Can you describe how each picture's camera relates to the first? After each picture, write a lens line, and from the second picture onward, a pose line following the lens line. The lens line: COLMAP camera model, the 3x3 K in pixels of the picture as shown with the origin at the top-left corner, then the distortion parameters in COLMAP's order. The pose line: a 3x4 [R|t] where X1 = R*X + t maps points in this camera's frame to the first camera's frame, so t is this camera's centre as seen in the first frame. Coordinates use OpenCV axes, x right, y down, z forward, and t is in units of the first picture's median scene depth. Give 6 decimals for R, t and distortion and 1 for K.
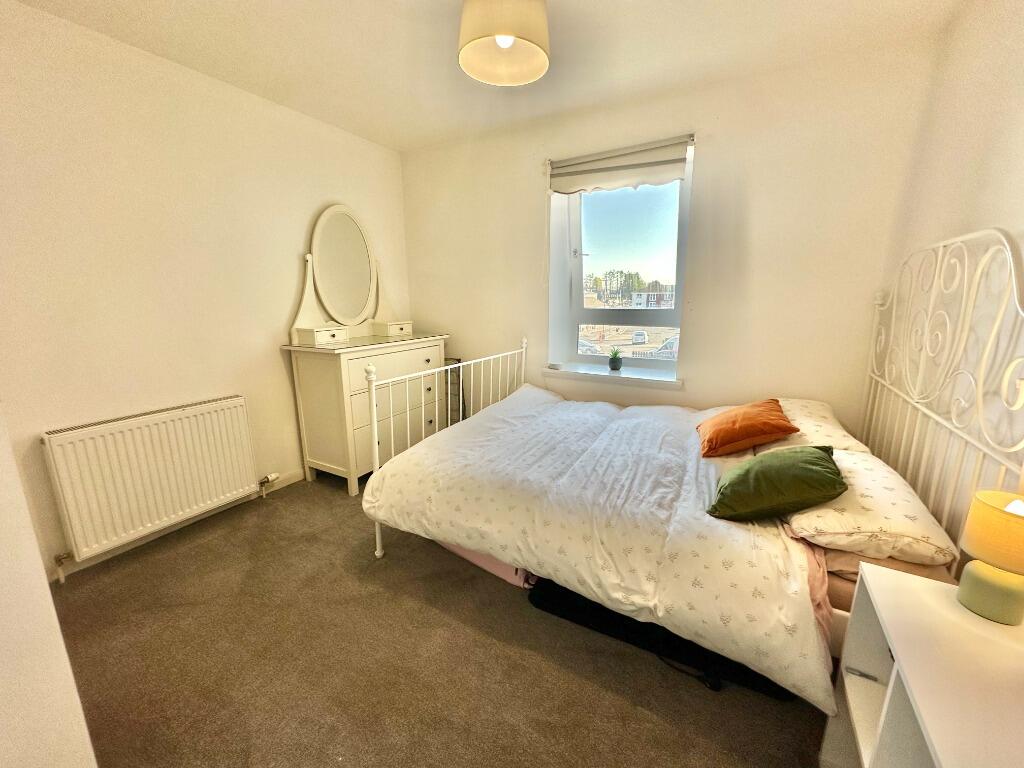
lens RADIAL K [[406.3, 0, 513.0], [0, 406.3, 381.2], [0, 0, 1]] dist [-0.004863, -0.000236]
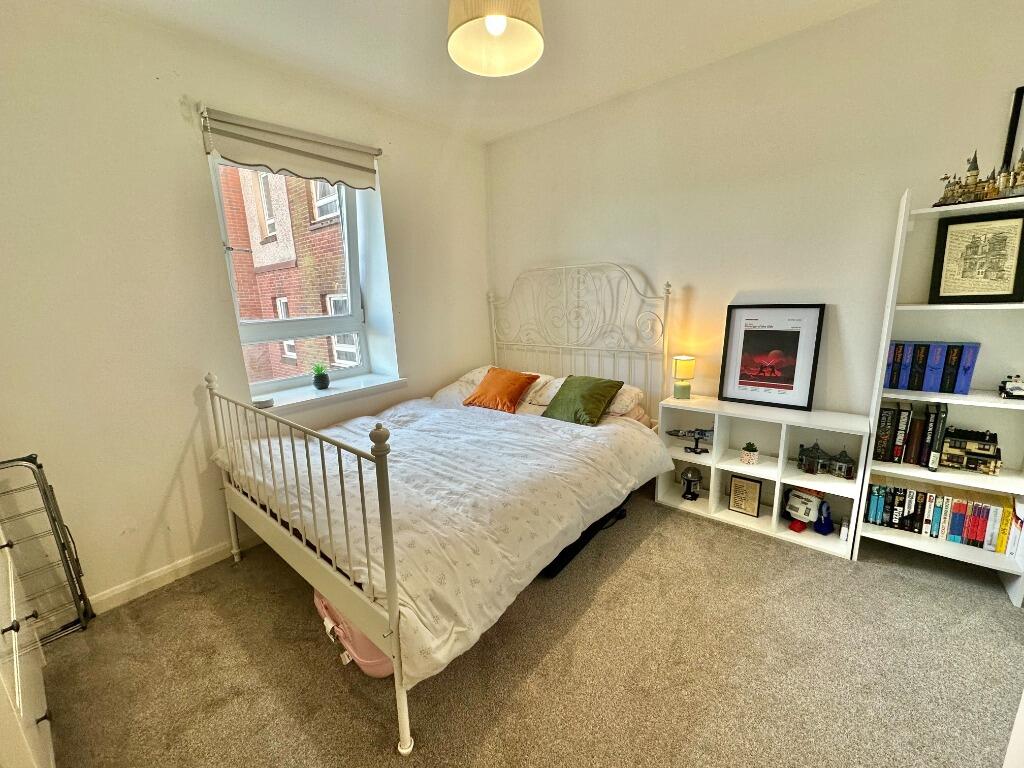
lens RADIAL K [[406.3, 0, 513.0], [0, 406.3, 381.2], [0, 0, 1]] dist [-0.004863, -0.000236]
pose [[0.174180, -0.218377, 0.960194, -0.658334], [0.233036, 0.956543, 0.175273, -0.129628], [-0.956742, 0.193231, 0.217500, 0.542714]]
